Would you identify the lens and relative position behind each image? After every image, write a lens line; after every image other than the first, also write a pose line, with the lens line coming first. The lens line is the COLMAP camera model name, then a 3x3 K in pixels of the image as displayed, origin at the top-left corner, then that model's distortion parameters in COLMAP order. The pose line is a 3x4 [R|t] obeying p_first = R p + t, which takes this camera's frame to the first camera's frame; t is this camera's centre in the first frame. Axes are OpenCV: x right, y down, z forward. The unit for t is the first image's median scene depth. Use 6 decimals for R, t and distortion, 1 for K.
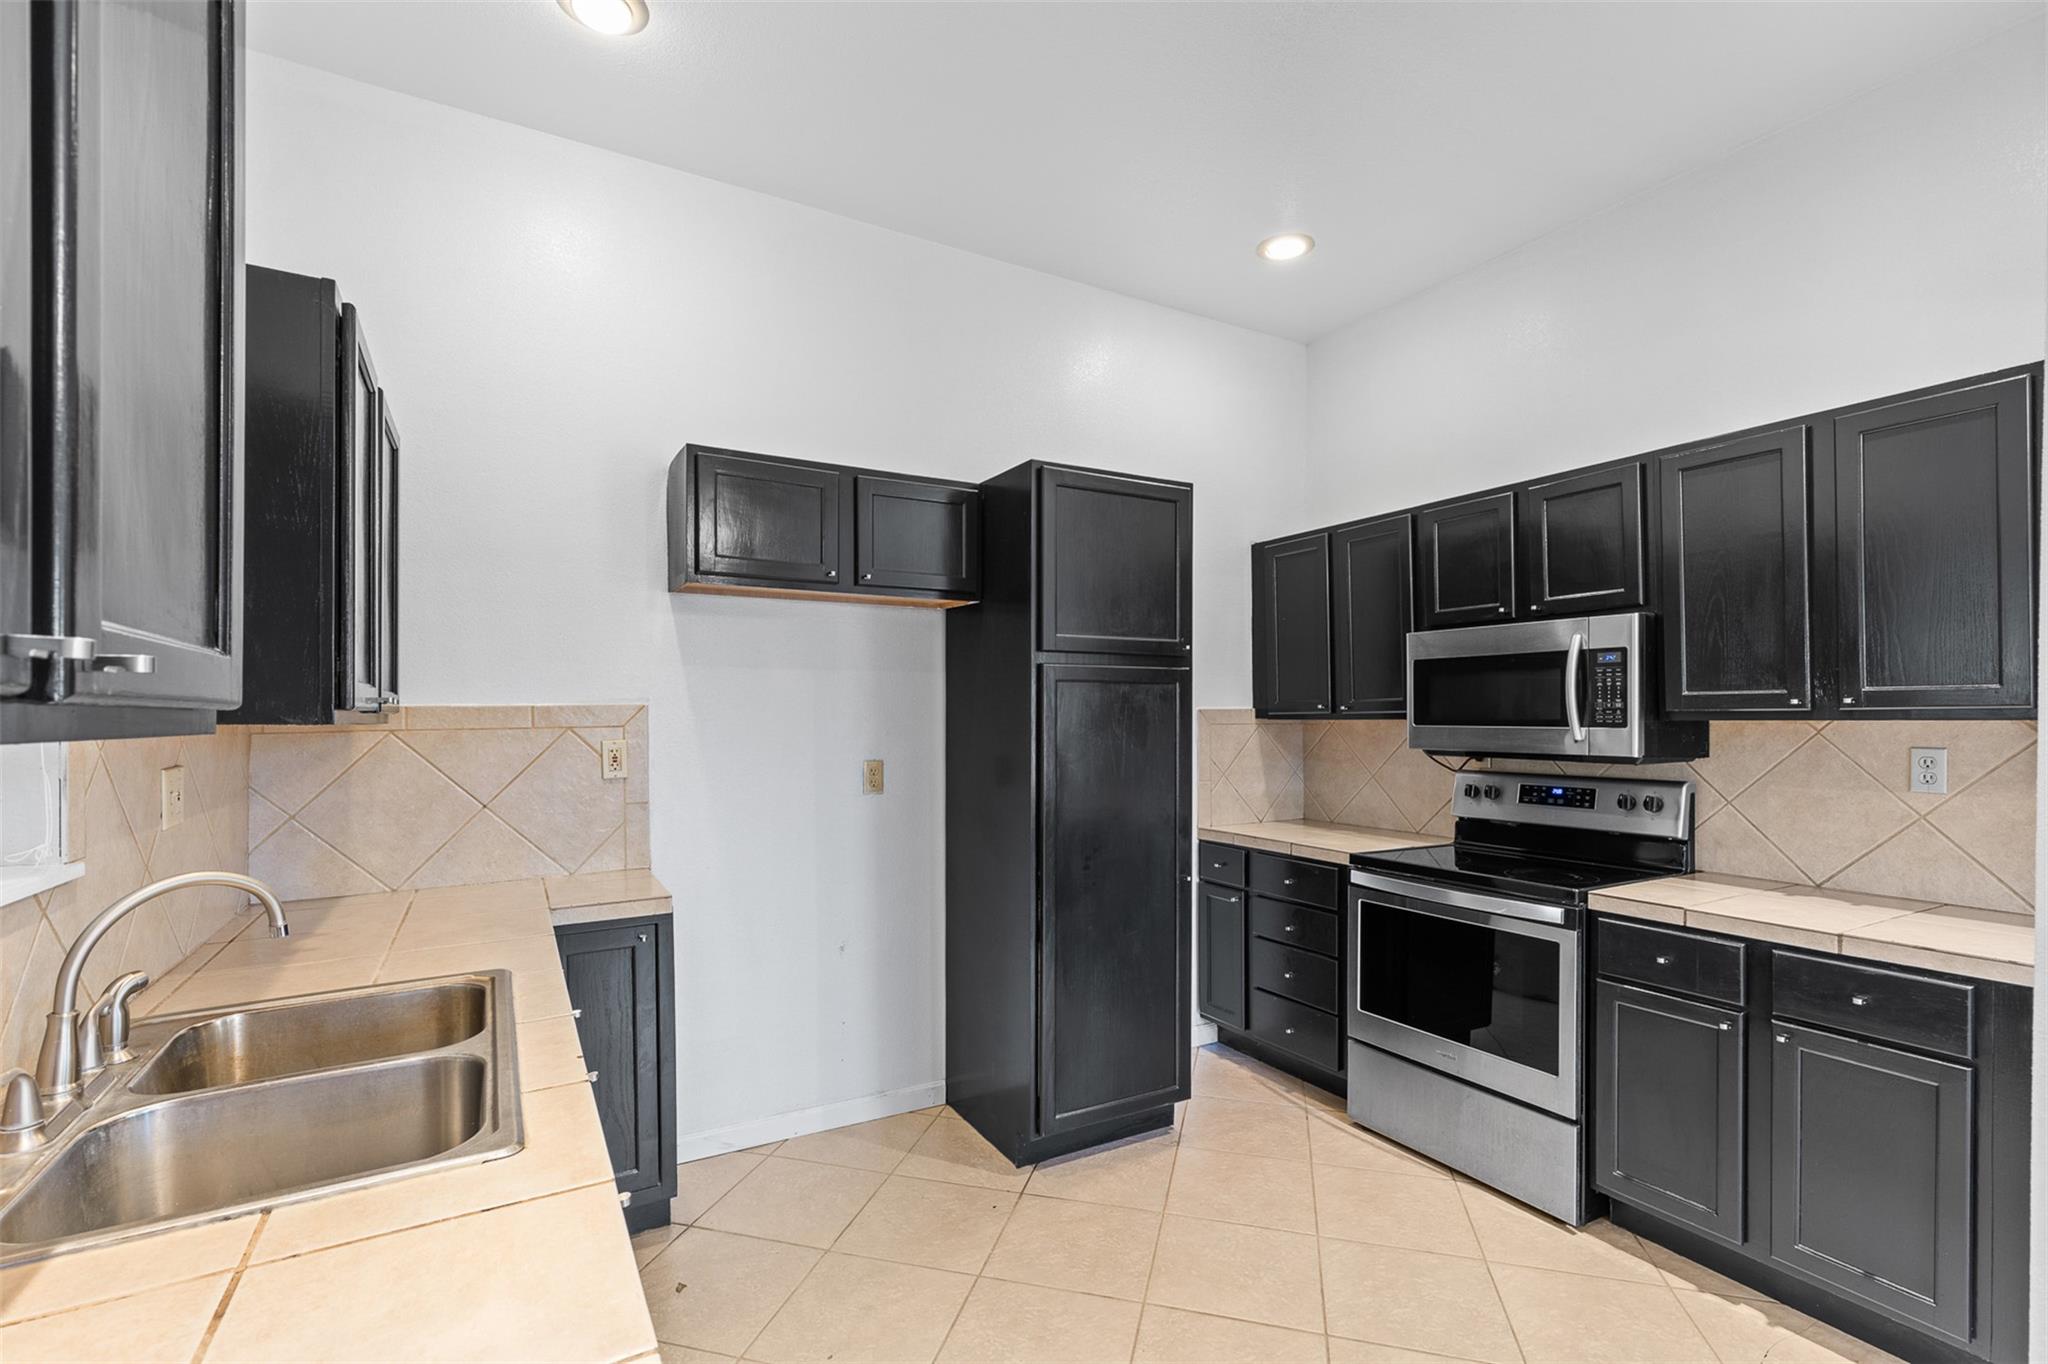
lens RADIAL K [[921.3, 0, 1028.2], [0, 921.3, 716.7], [0, 0, 1]] dist [0.002264, -0.000397]
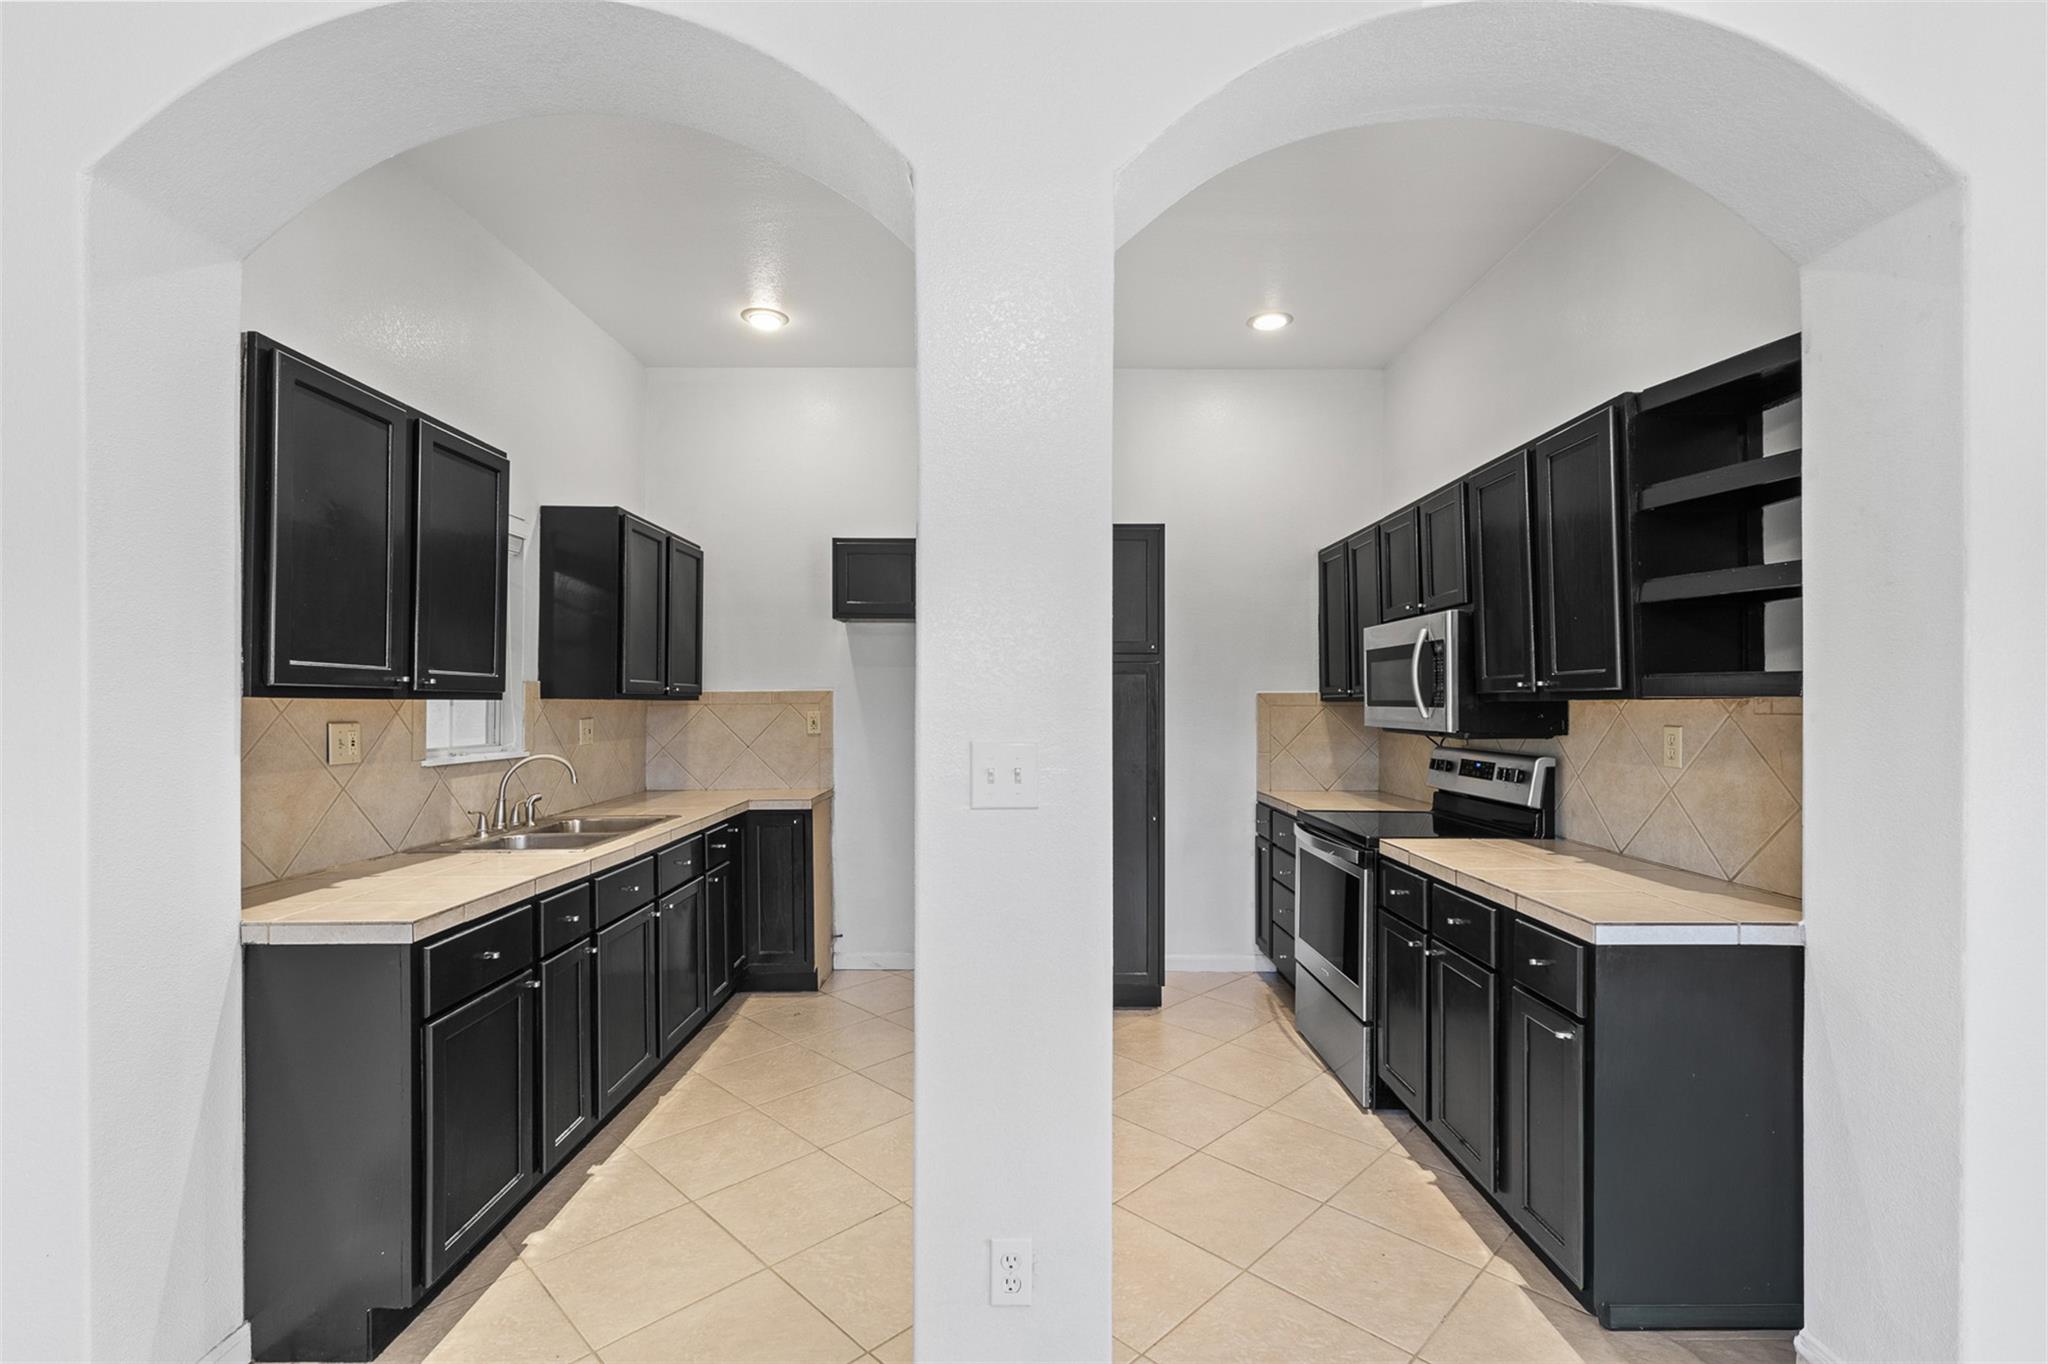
lens RADIAL K [[921.3, 0, 1024.3], [0, 921.3, 685.9], [0, 0, 1]] dist [0.002264, -0.000397]
pose [[0.867999, -0.005765, -0.496532, 0.740118], [-0.003525, 0.999836, -0.017771, 0.007199], [0.496553, 0.017175, 0.867836, -0.287122]]
